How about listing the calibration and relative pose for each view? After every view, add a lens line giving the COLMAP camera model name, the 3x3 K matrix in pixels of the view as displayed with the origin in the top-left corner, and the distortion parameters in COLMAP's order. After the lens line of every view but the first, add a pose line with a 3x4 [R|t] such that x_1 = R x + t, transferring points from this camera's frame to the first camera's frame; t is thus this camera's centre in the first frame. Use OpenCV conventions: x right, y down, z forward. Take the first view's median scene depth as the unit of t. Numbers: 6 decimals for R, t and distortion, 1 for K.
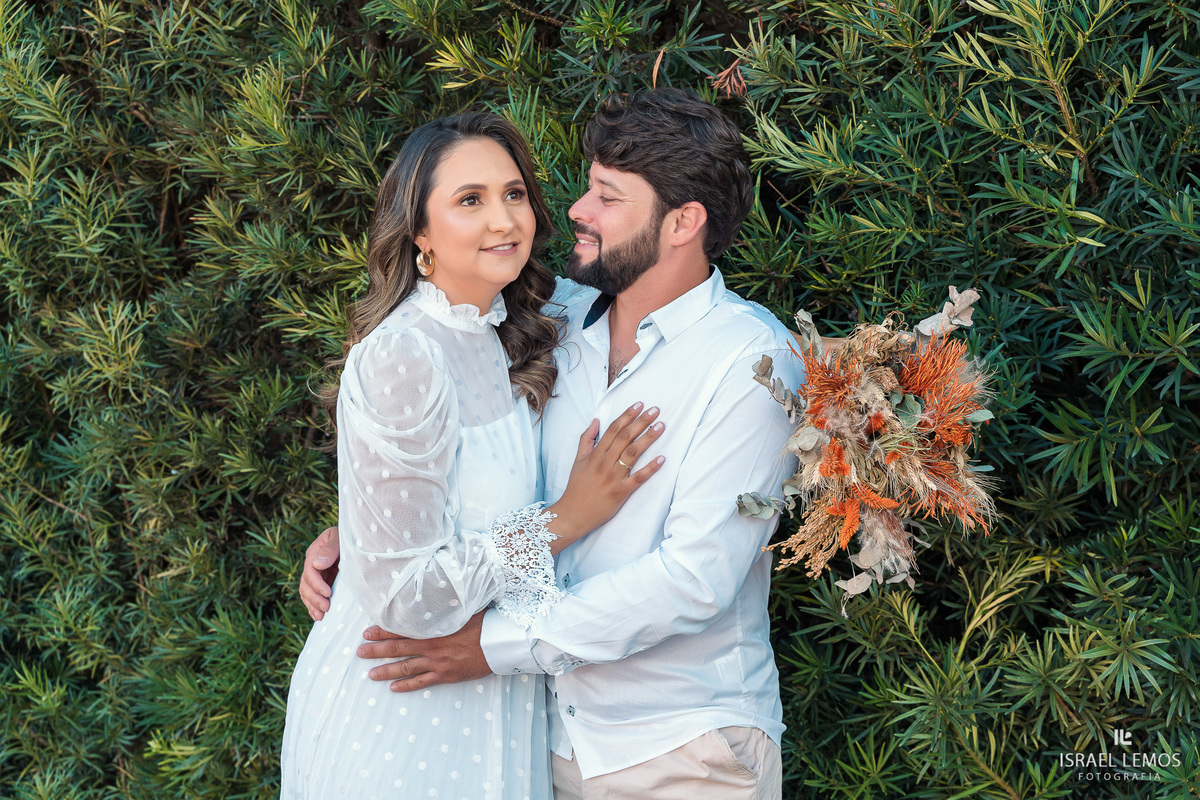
lens RADIAL K [[1625.9, 0, 600.0], [0, 1625.9, 400.0], [0, 0, 1]] dist [-0.009243, -0.010465]
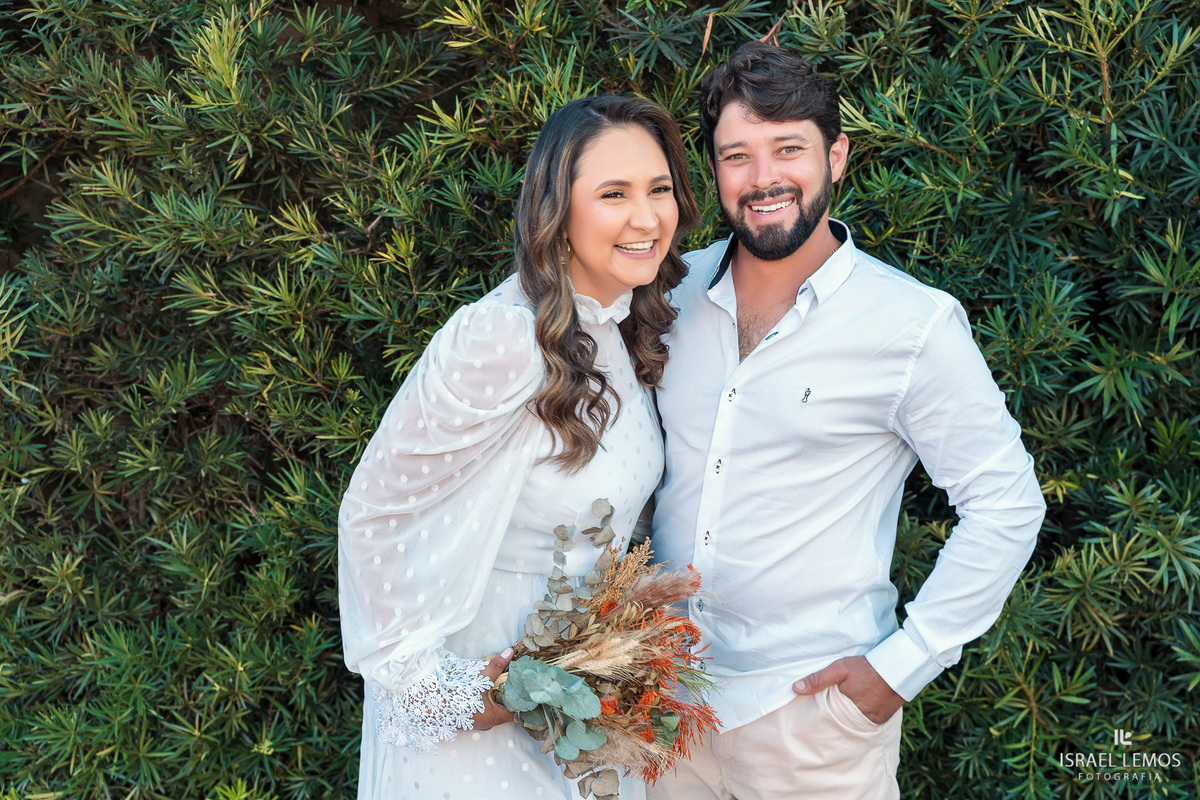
lens RADIAL K [[1625.9, 0, 600.0], [0, 1625.9, 400.0], [0, 0, 1]] dist [-0.009243, -0.010465]
pose [[0.911100, -0.049308, 0.409225, -0.473842], [0.053849, 0.998549, 0.000425, 0.024239], [-0.408652, 0.021649, 0.912433, 0.100862]]
